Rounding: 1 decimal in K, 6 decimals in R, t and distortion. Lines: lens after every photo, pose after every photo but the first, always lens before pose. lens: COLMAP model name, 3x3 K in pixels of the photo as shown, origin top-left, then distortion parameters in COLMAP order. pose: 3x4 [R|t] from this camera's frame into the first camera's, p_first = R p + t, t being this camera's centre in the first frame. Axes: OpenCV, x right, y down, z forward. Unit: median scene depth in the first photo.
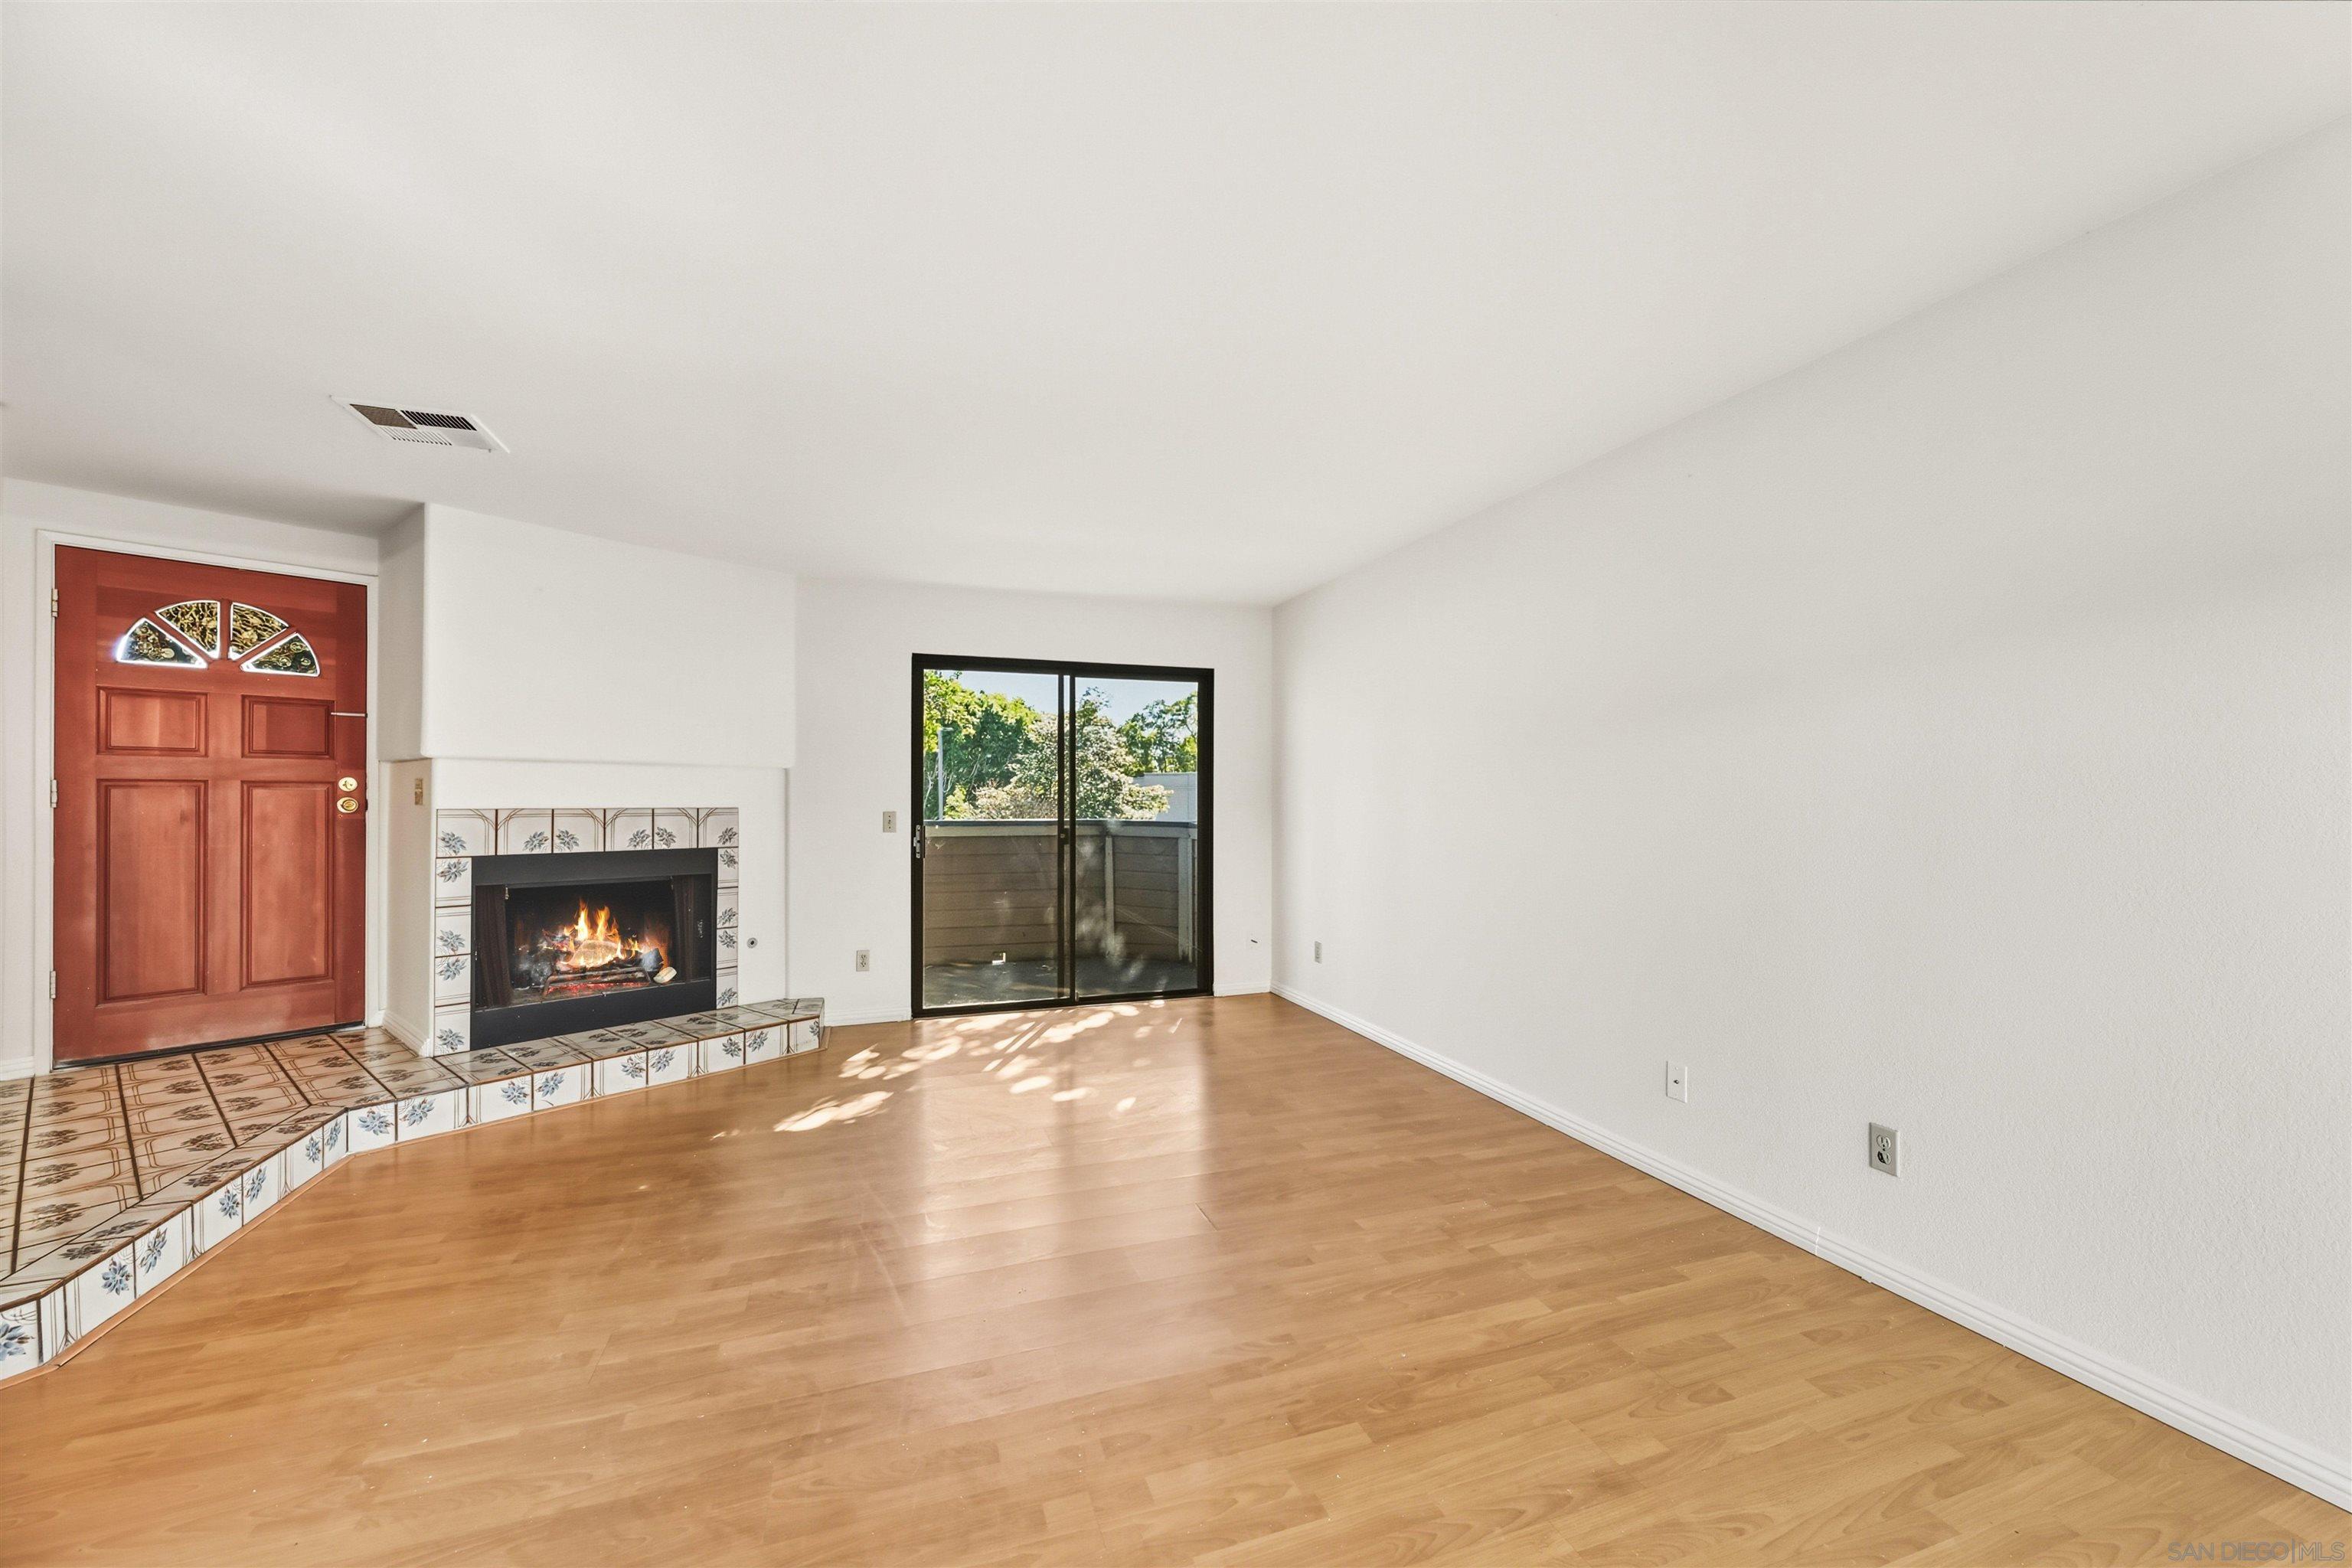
lens RADIAL K [[920.0, 0, 1181.6], [0, 920.0, 791.6], [0, 0, 1]] dist [-0.005214, 0.001602]
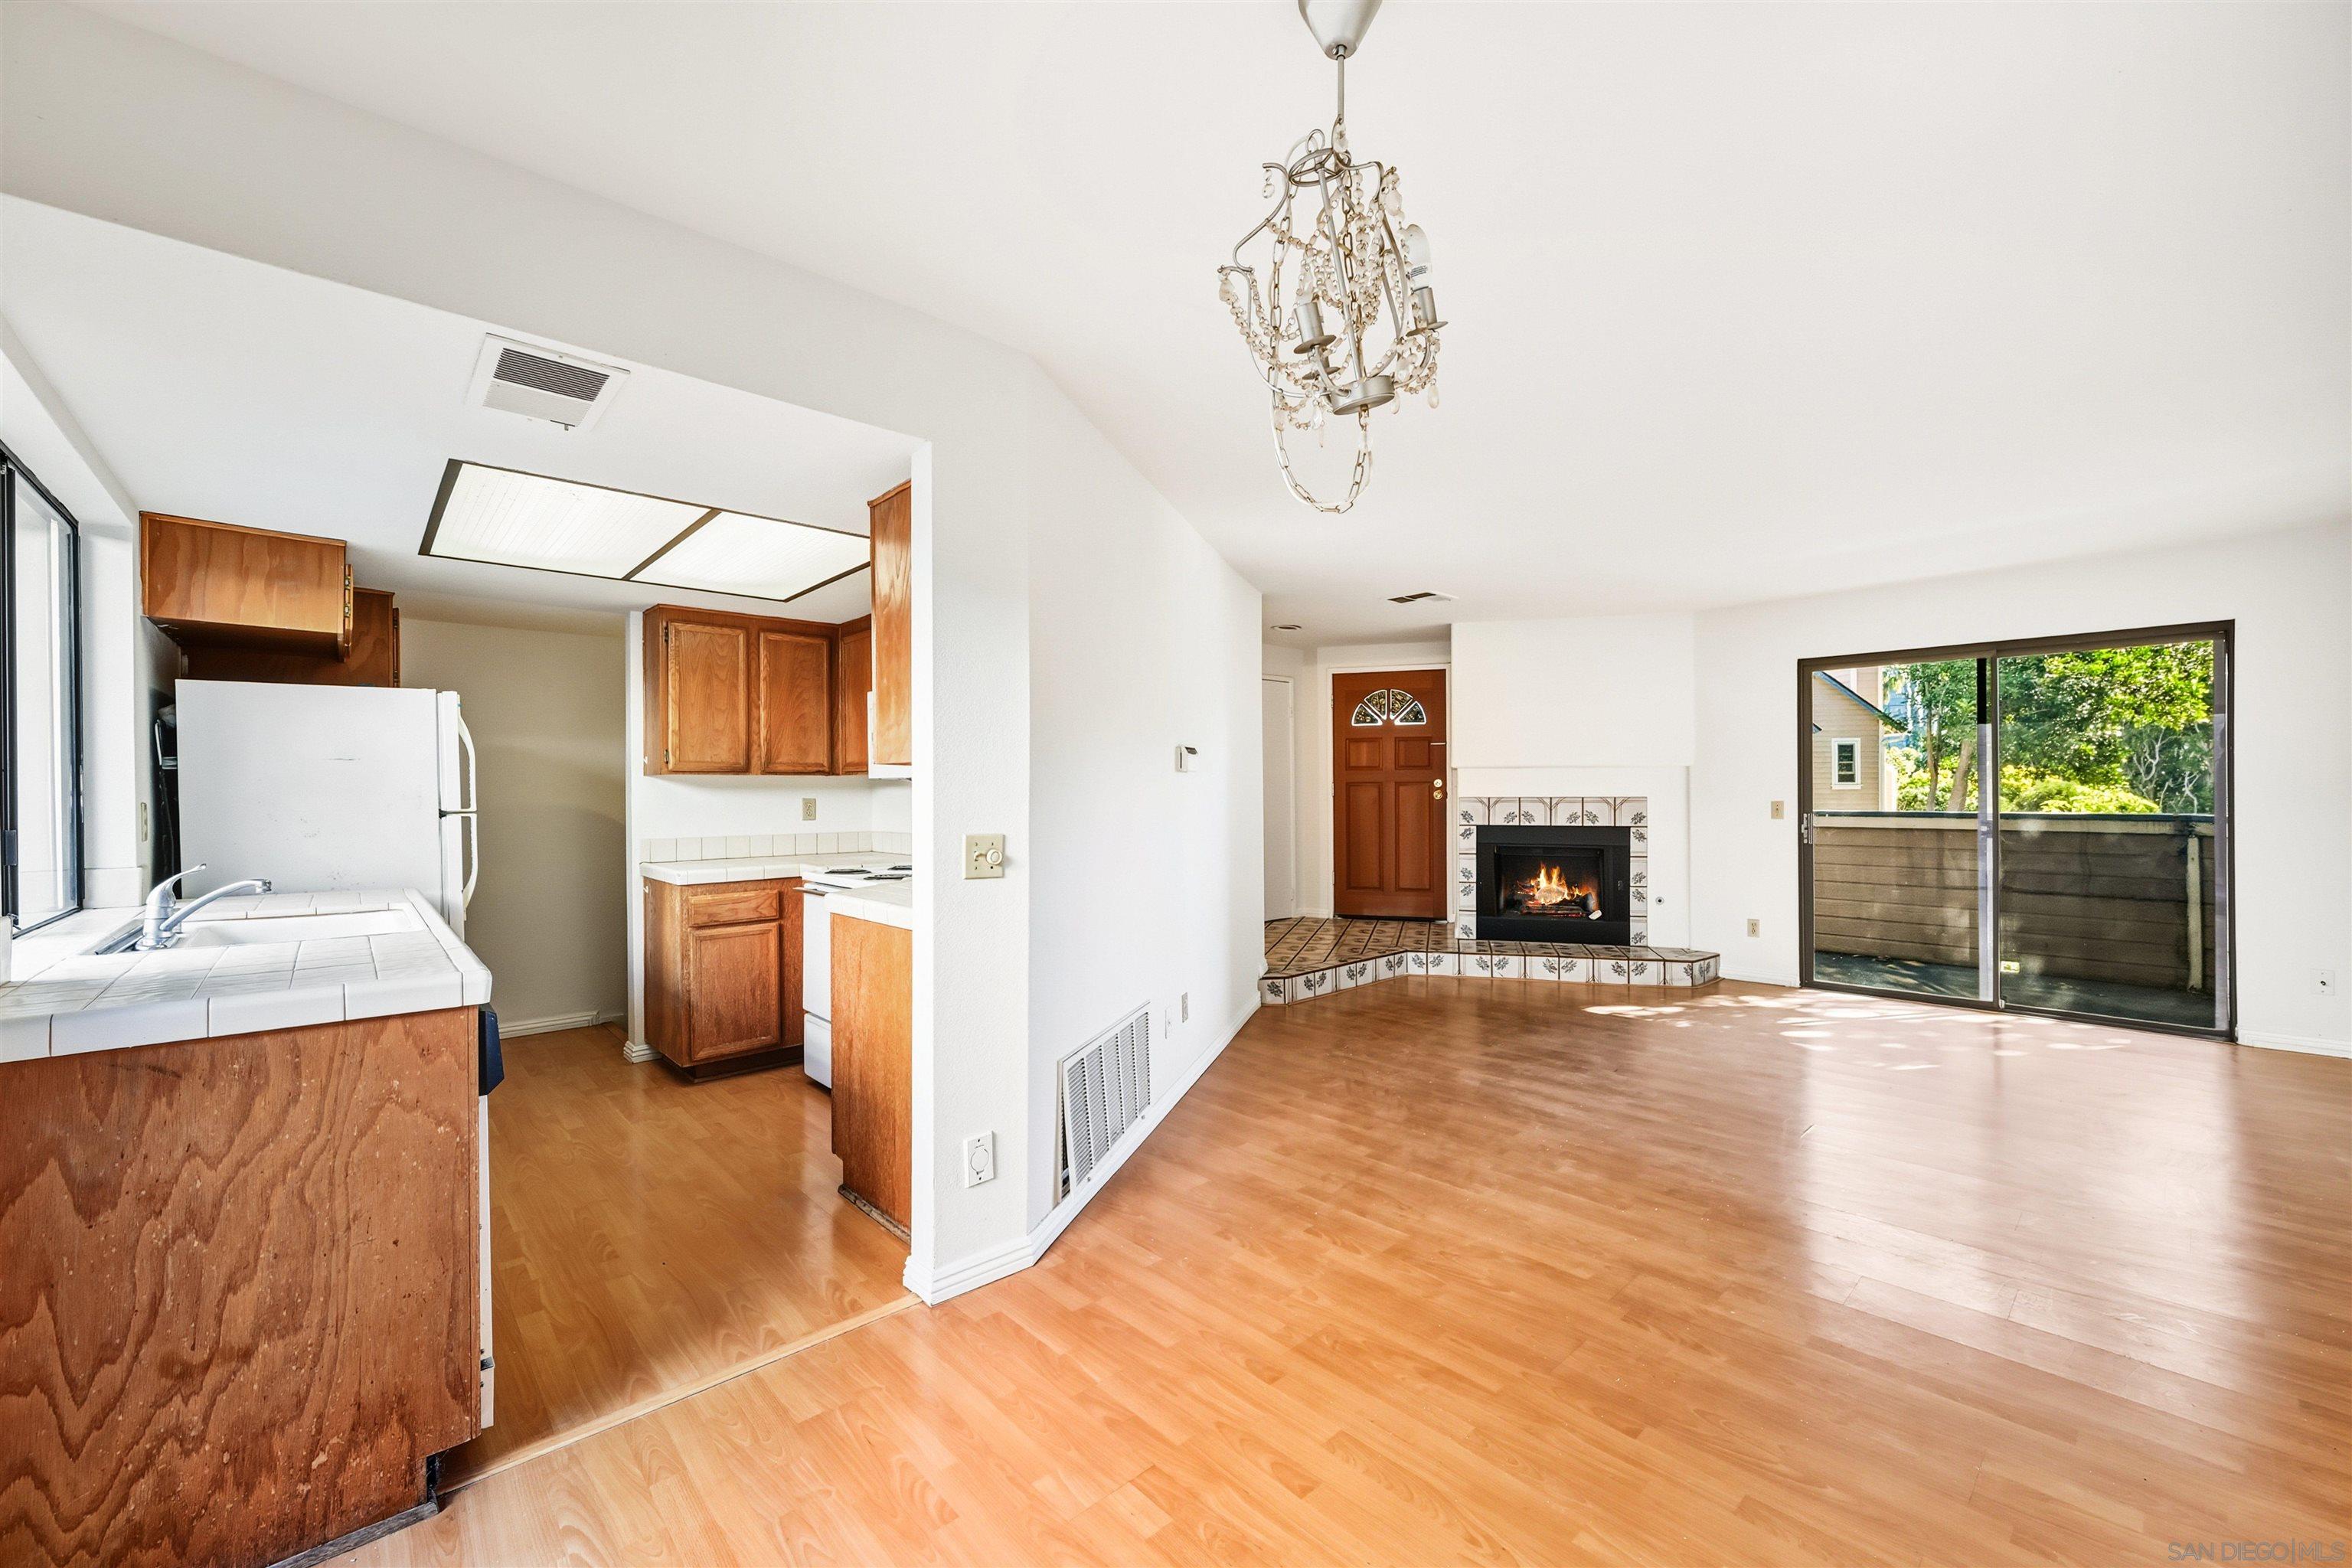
lens RADIAL K [[920.0, 0, 1184.3], [0, 920.0, 791.3], [0, 0, 1]] dist [-0.005214, 0.001602]
pose [[0.398588, -0.002605, -0.917126, 0.533603], [0.010770, 0.999940, 0.001840, -0.000910], [0.917067, -0.010611, 0.398593, -0.161183]]
